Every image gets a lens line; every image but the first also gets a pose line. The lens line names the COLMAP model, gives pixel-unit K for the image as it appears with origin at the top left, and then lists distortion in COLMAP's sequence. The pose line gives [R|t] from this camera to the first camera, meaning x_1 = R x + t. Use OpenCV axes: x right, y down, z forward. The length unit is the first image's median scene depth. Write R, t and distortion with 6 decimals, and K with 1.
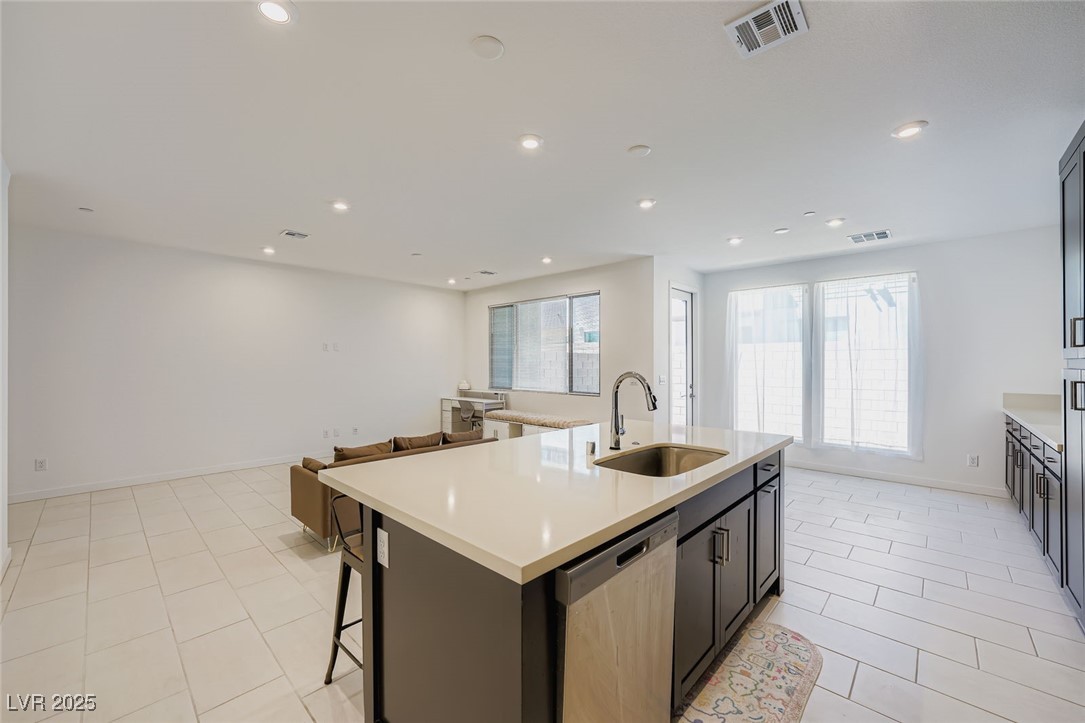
lens RADIAL K [[428.1, 0, 539.3], [0, 428.1, 362.9], [0, 0, 1]] dist [-0.018344, 0.003957]
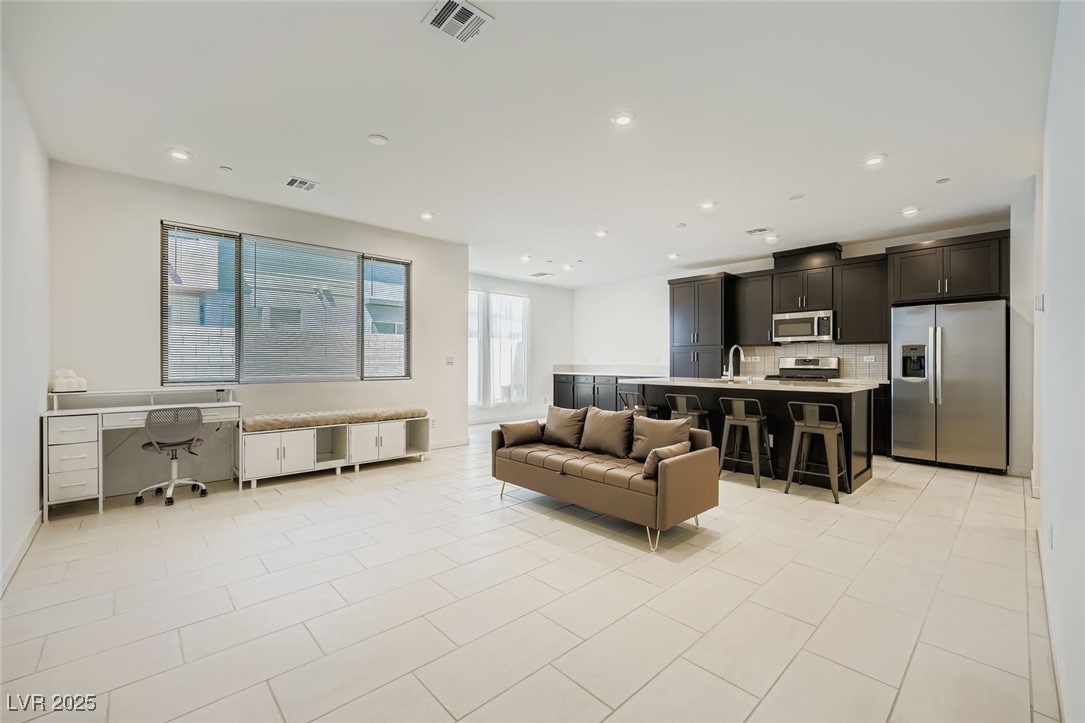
lens RADIAL K [[449.9, 0, 538.8], [0, 449.9, 361.1], [0, 0, 1]] dist [-0.009438, 0.000144]
pose [[0.068769, 0.000607, 0.997632, -0.647234], [-0.003129, 0.999995, -0.000392, 0.033211], [-0.997628, -0.003095, 0.068771, 0.551452]]
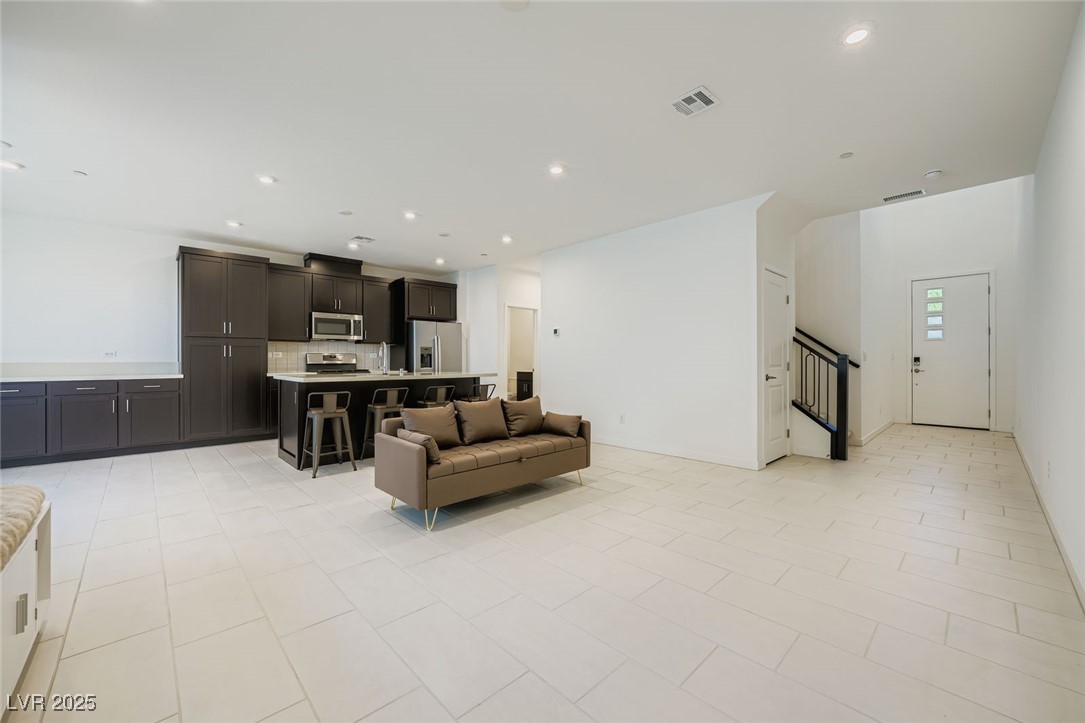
lens RADIAL K [[424.3, 0, 540.9], [0, 424.3, 361.5], [0, 0, 1]] dist [-0.014167, 0.001551]
pose [[-0.998562, -0.000365, 0.053616, -0.243380], [-0.000272, 0.999998, 0.001750, 0.039586], [-0.053617, 0.001733, -0.998560, 1.005325]]
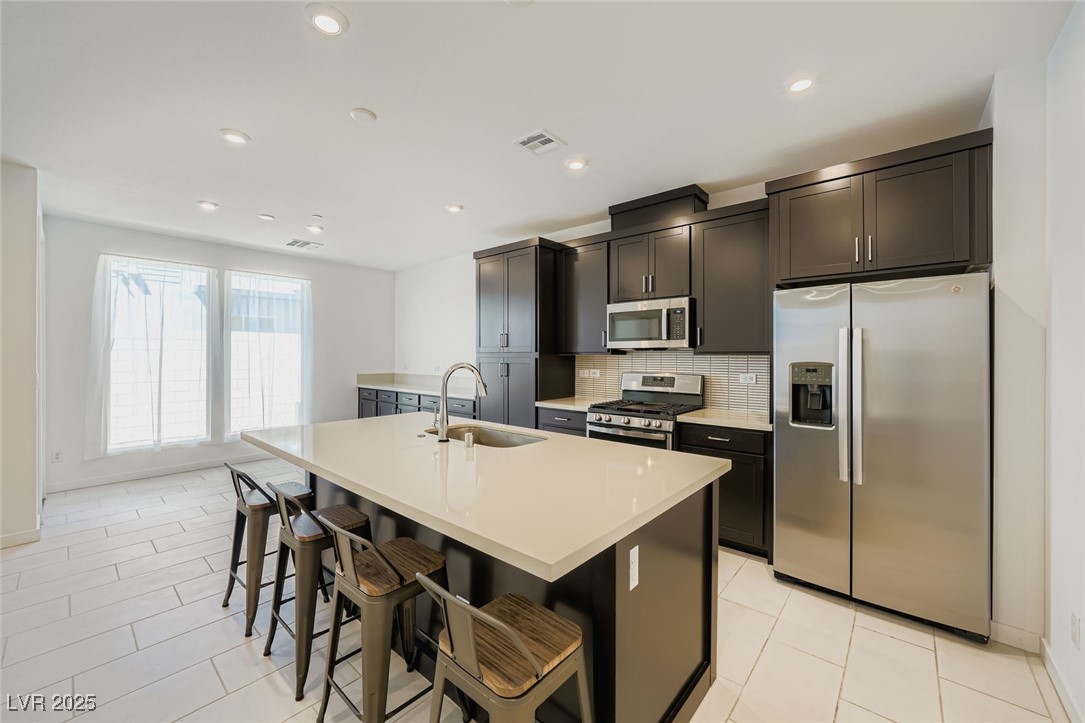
lens RADIAL K [[428.1, 0, 540.8], [0, 428.1, 354.9], [0, 0, 1]] dist [-0.018344, 0.003957]
pose [[-0.041935, -0.000313, 0.999120, -0.247346], [-0.002480, 0.999997, 0.000209, 0.000907], [-0.999117, -0.002469, -0.041936, 0.250668]]
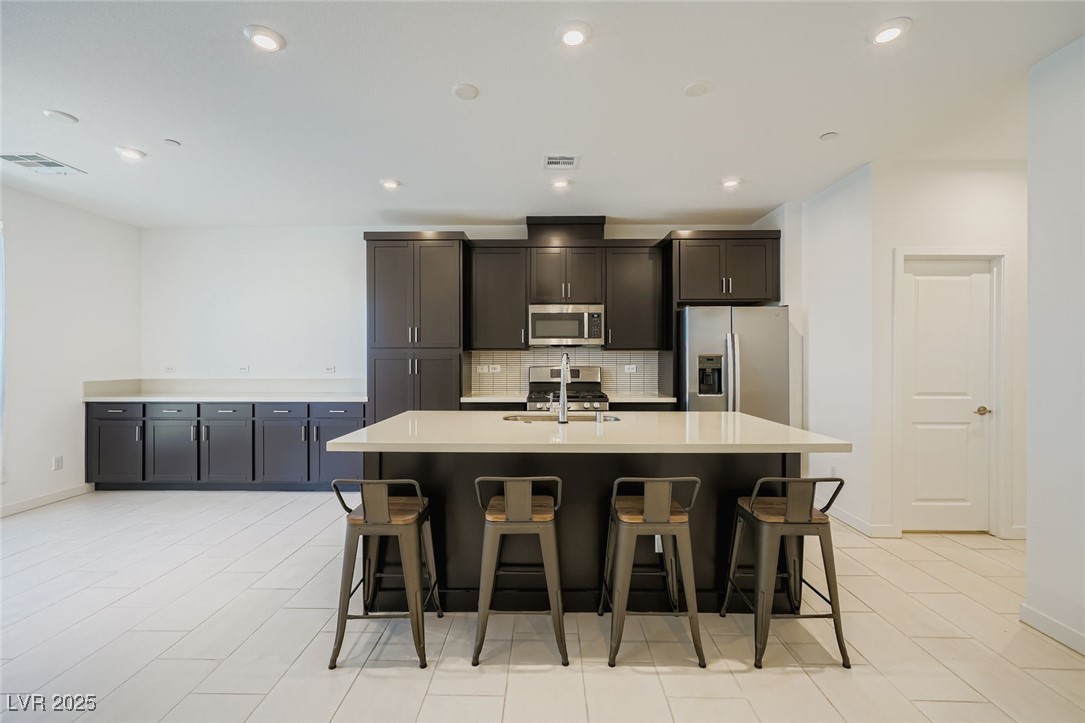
lens RADIAL K [[461.0, 0, 543.1], [0, 461.0, 358.1], [0, 0, 1]] dist [-0.010584, 0.002215]
pose [[-0.680388, -0.000641, 0.732852, -0.199292], [-0.000148, 1.000000, 0.000738, 0.010669], [-0.732852, 0.000394, -0.680388, 0.565829]]
